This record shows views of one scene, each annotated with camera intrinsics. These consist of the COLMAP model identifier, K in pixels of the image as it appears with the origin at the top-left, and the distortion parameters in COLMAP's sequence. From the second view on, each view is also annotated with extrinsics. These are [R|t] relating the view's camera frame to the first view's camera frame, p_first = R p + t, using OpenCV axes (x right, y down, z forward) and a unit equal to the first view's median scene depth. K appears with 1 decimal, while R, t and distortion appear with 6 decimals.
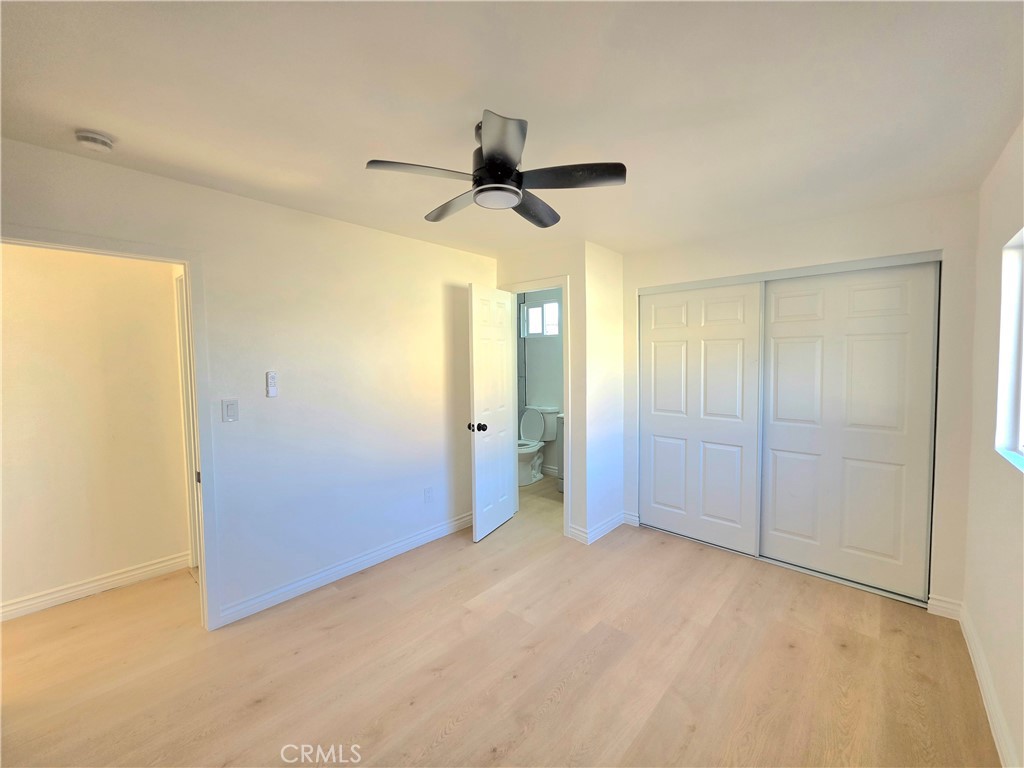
lens RADIAL K [[412.1, 0, 515.0], [0, 412.1, 375.3], [0, 0, 1]] dist [-0.002623, 0.000162]
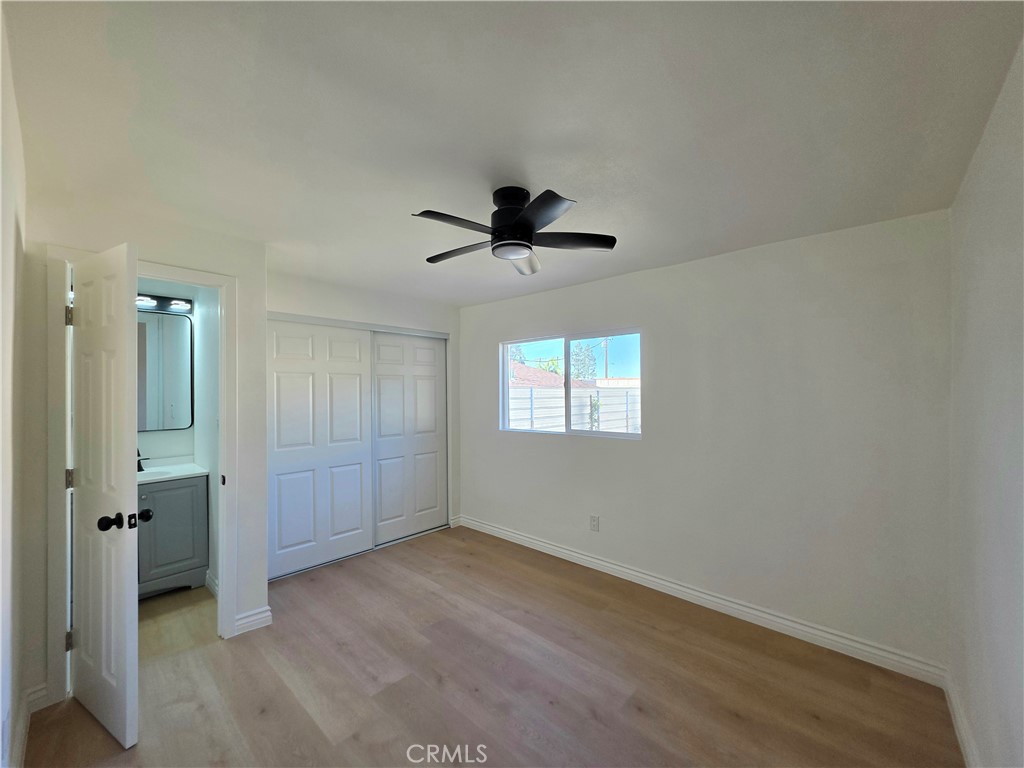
lens RADIAL K [[412.1, 0, 514.3], [0, 412.1, 387.5], [0, 0, 1]] dist [-0.002623, 0.000162]
pose [[-0.006250, 0.009233, 0.999938, -0.722105], [0.042411, 0.999060, -0.008959, -0.021117], [-0.999081, 0.042352, -0.006635, 0.594499]]
